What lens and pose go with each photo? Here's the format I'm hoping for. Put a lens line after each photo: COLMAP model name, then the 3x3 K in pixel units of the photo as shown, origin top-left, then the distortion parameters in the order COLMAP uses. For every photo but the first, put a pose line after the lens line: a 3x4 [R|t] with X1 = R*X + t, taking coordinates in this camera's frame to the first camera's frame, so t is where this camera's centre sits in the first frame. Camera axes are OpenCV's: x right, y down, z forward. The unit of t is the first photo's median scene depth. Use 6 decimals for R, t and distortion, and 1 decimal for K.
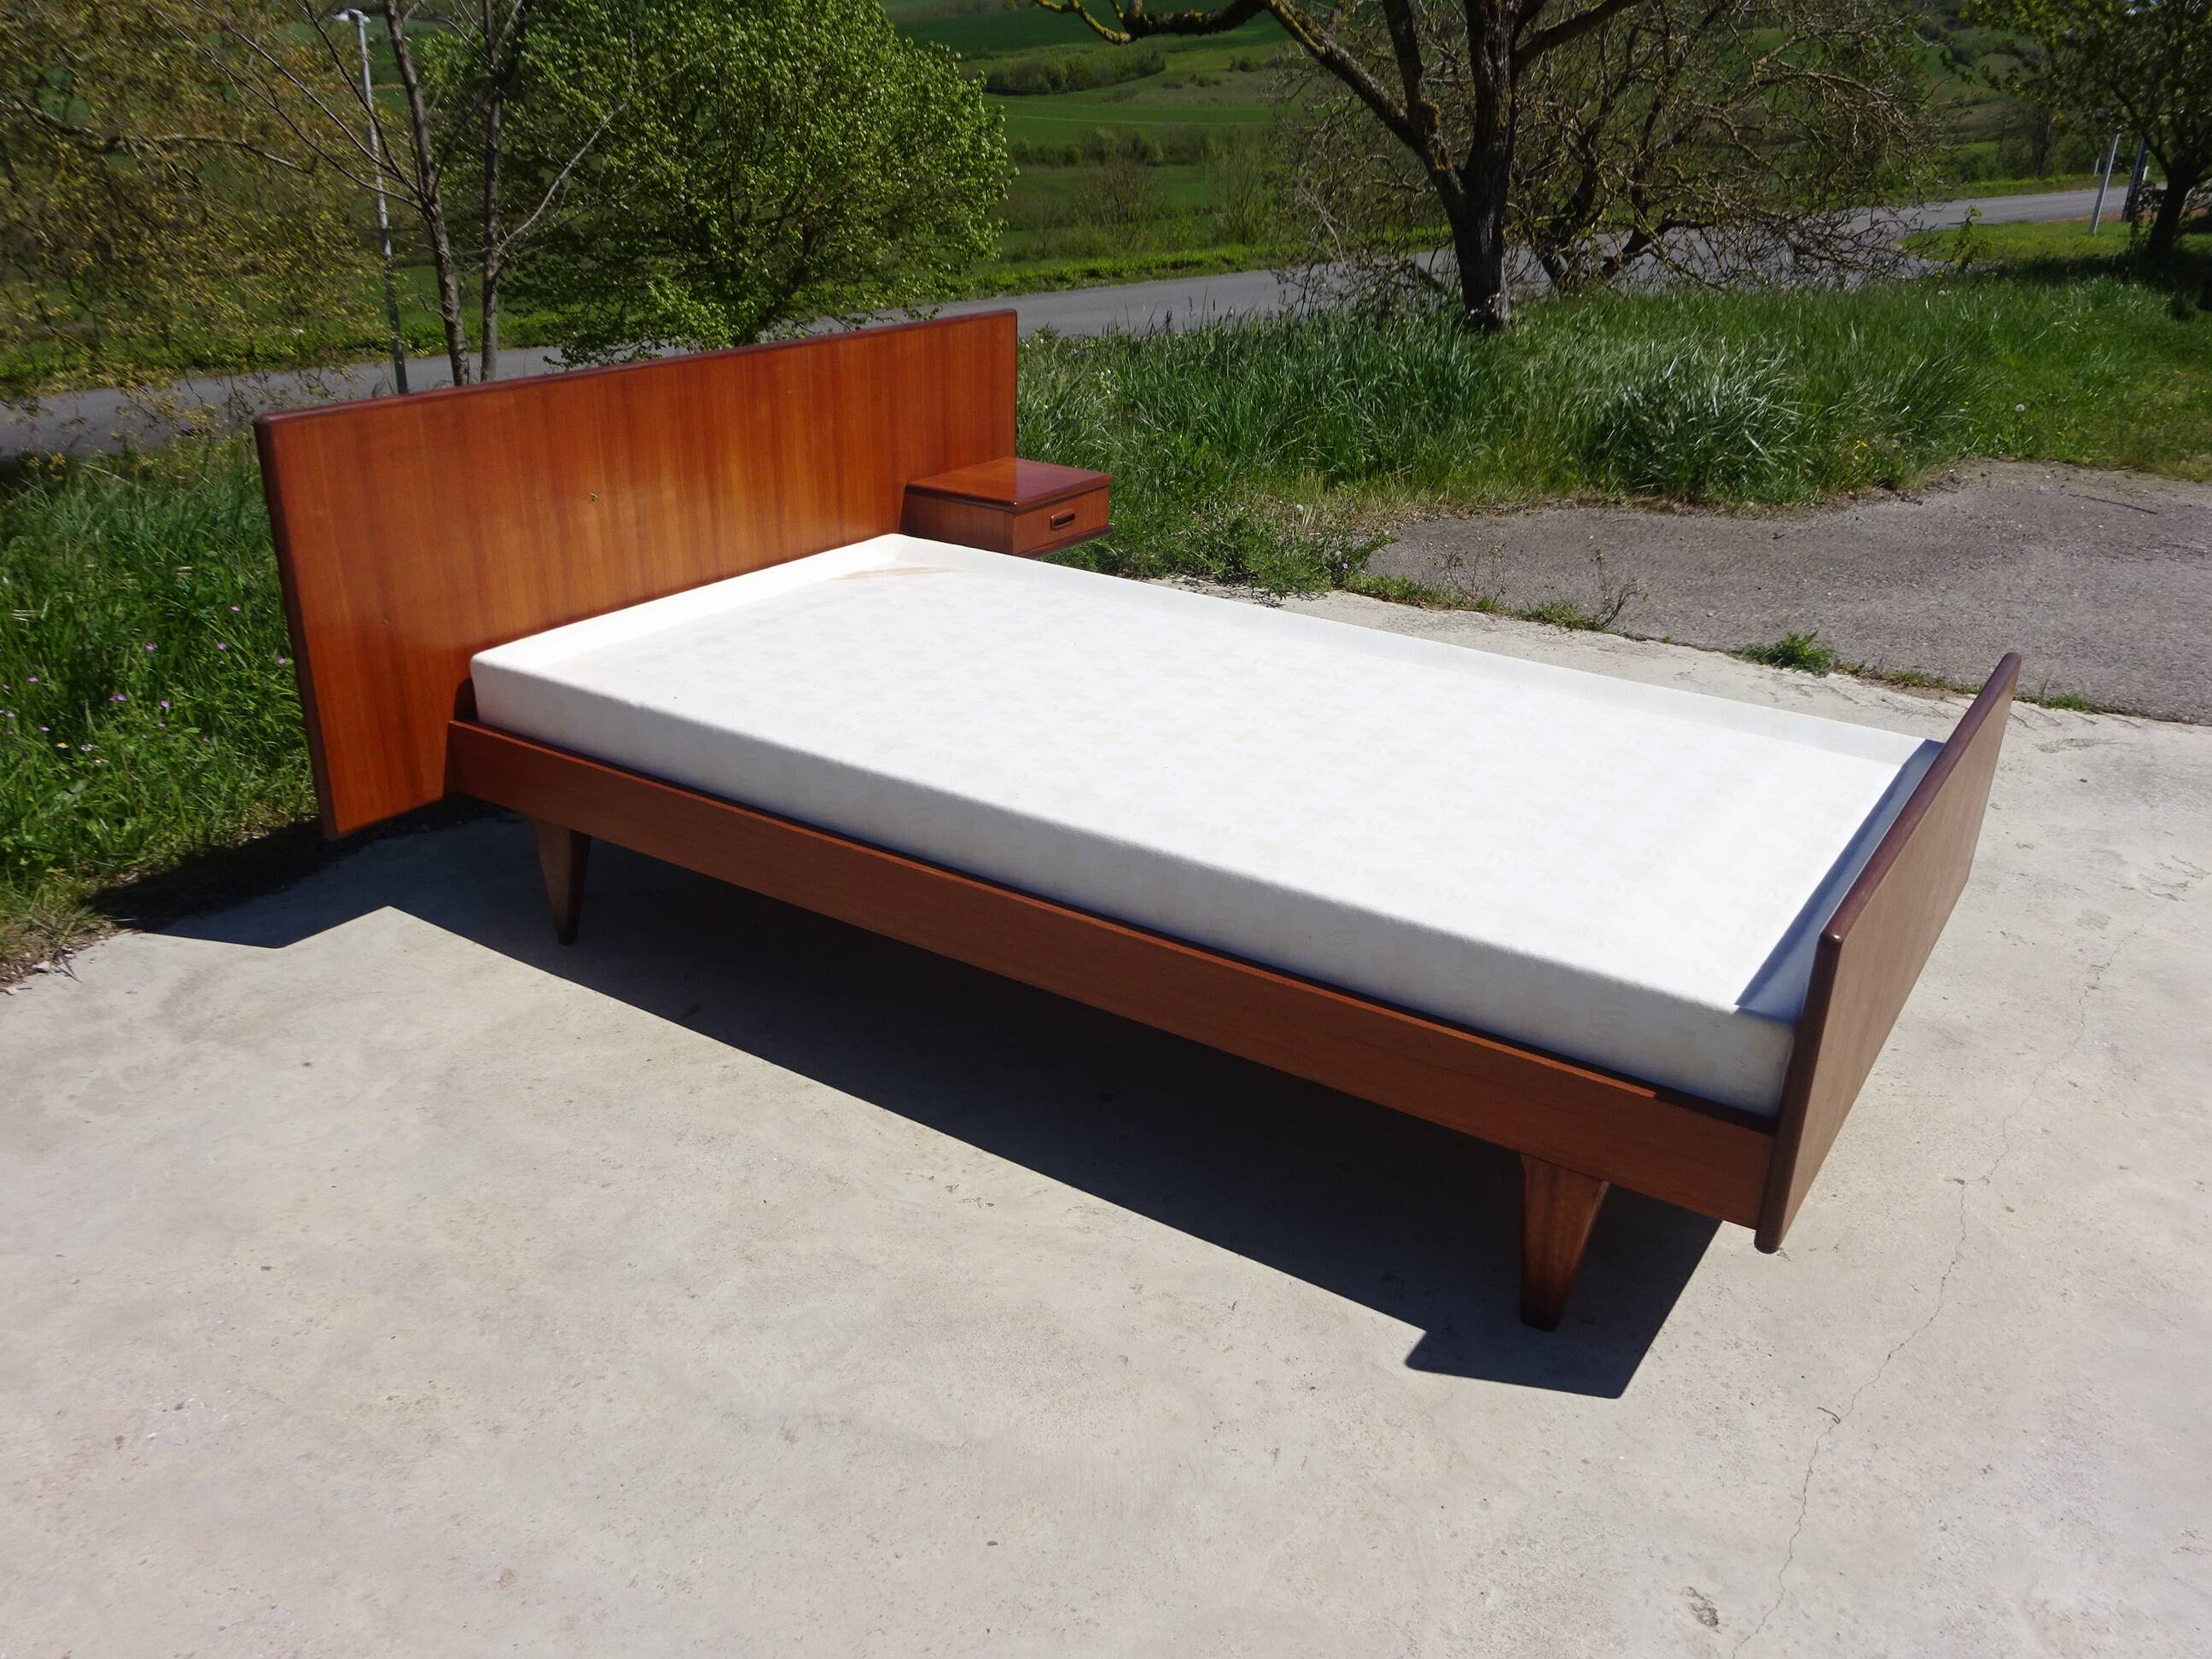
lens RADIAL K [[1762.0, 0, 1091.8], [0, 1762.0, 814.9], [0, 0, 1]] dist [0.027312, -0.009088]
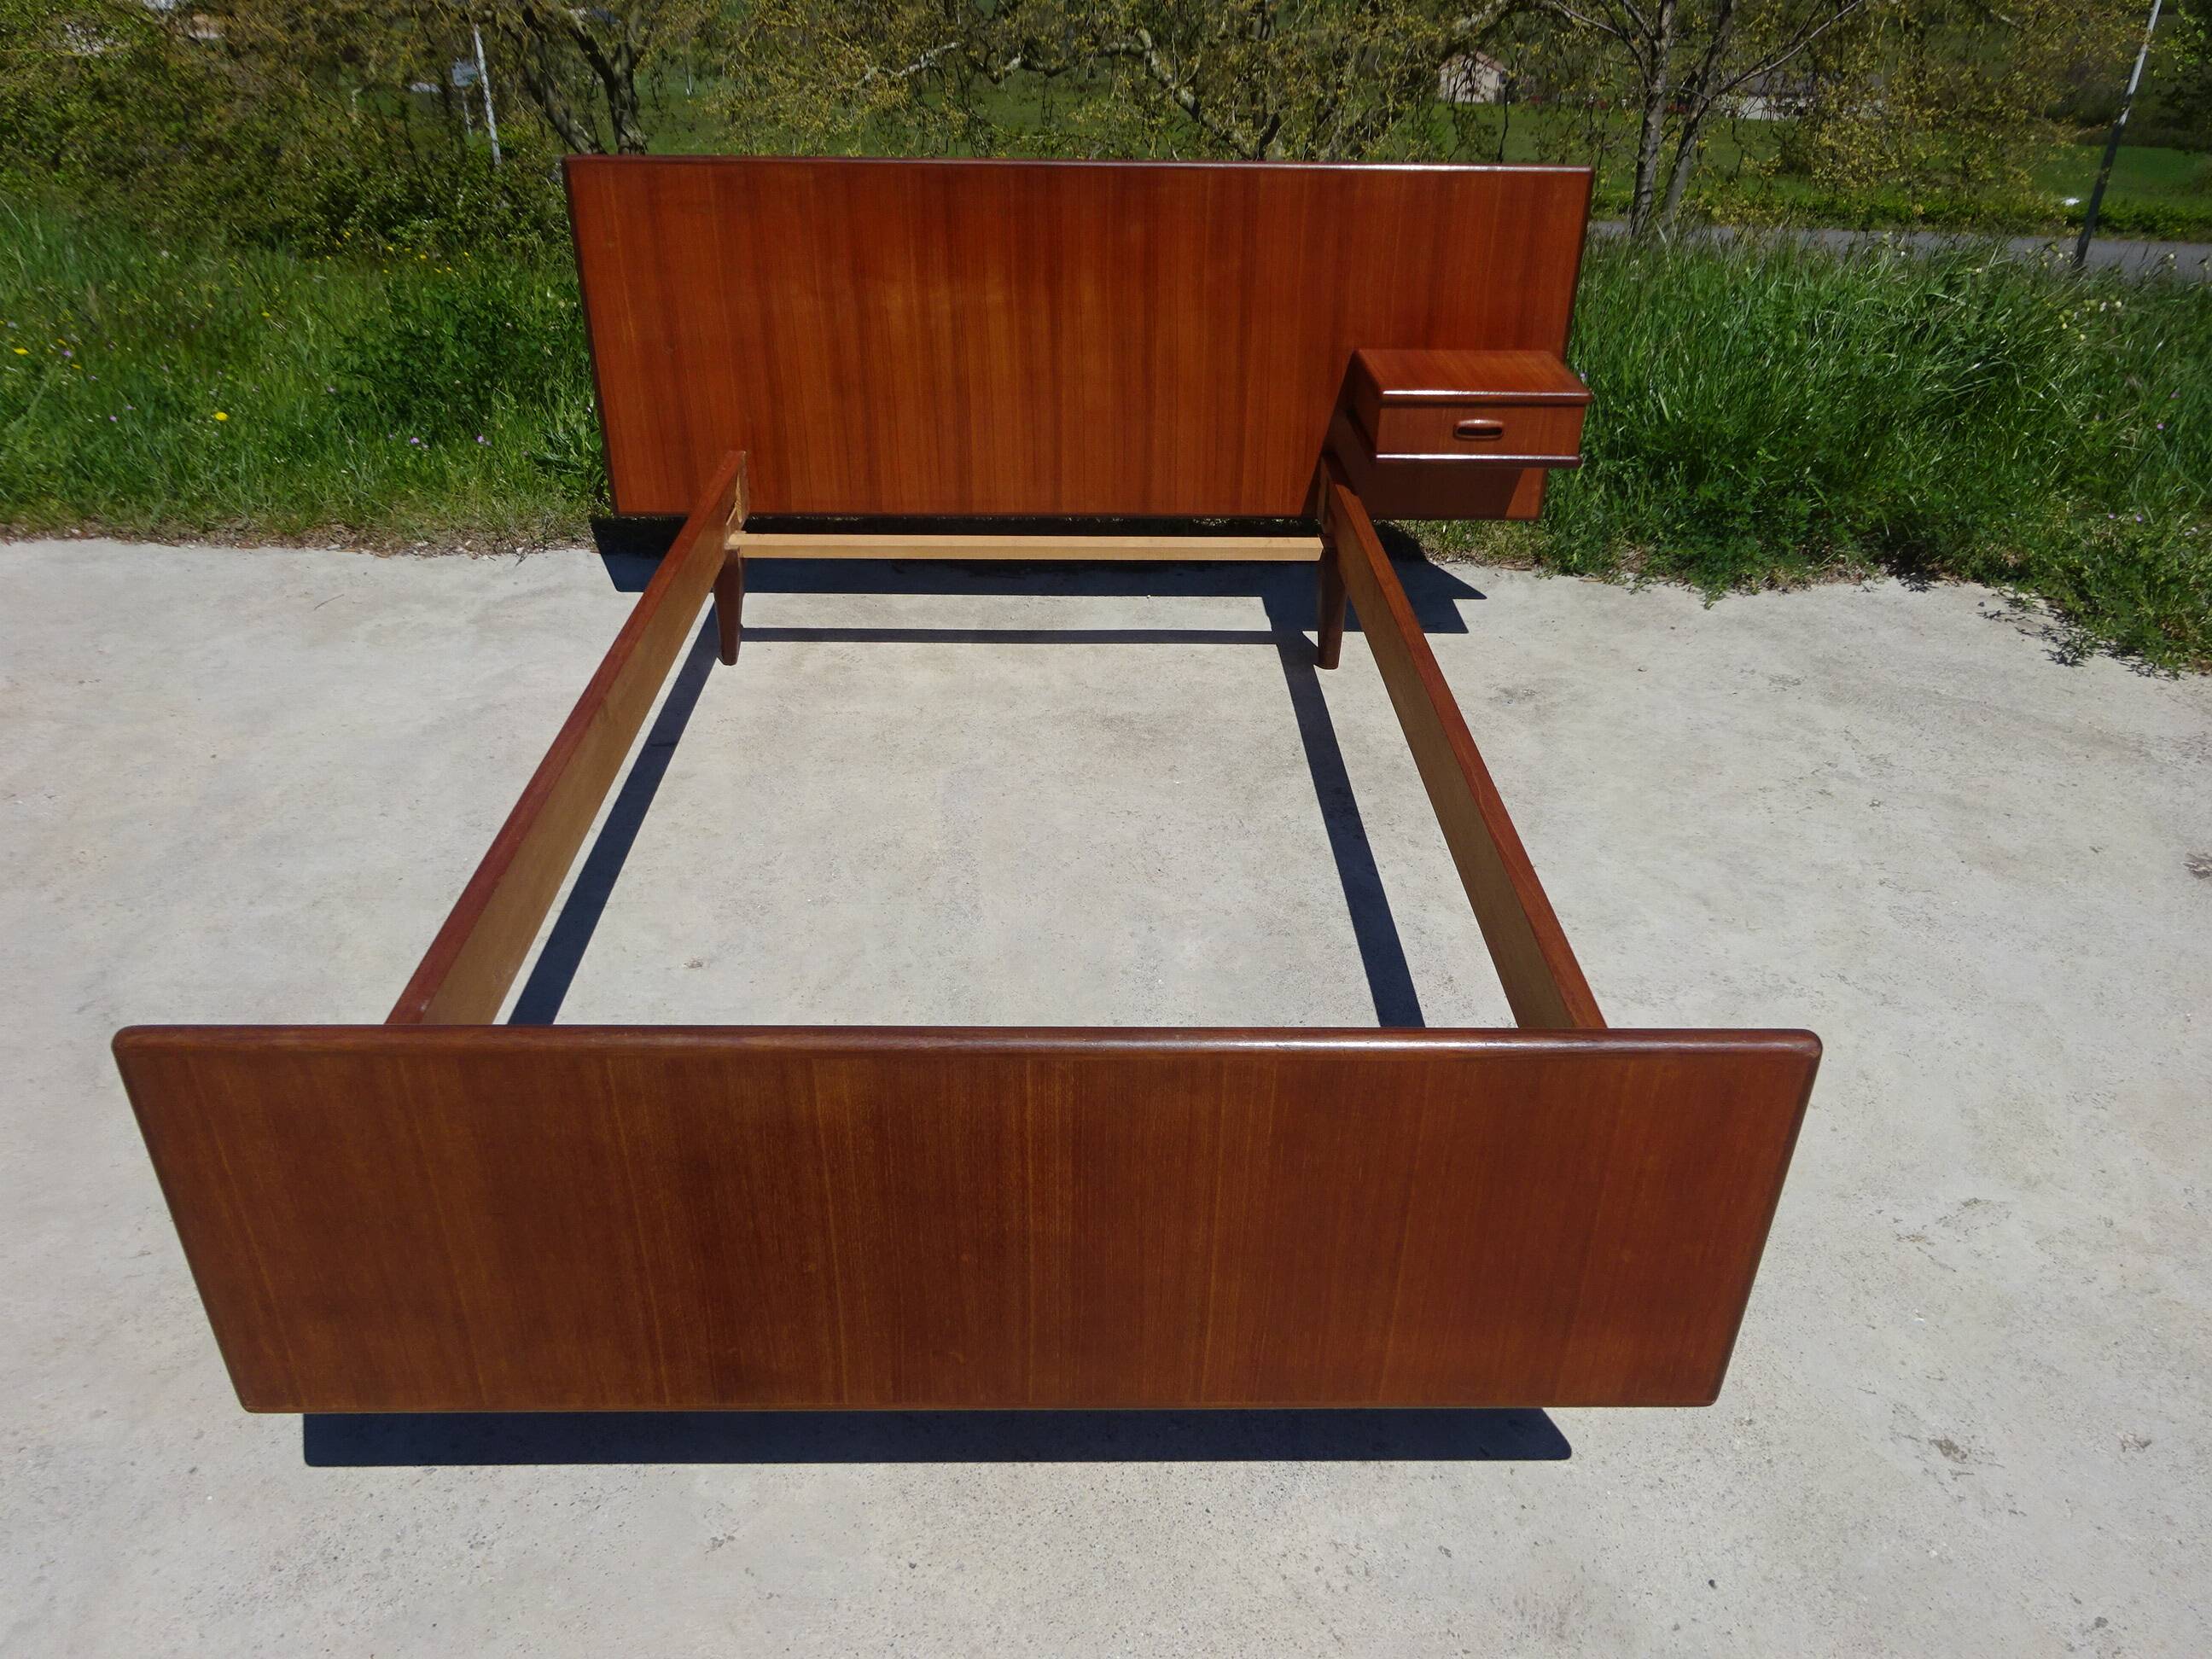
lens RADIAL K [[1598.3, 0, 1109.8], [0, 1598.3, 839.0], [0, 0, 1]] dist [0.010189, -0.011704]
pose [[0.568350, 0.402930, -0.717374, 0.684682], [-0.314496, 0.912064, 0.263118, -0.189275], [0.760309, 0.076069, 0.645092, 0.567873]]
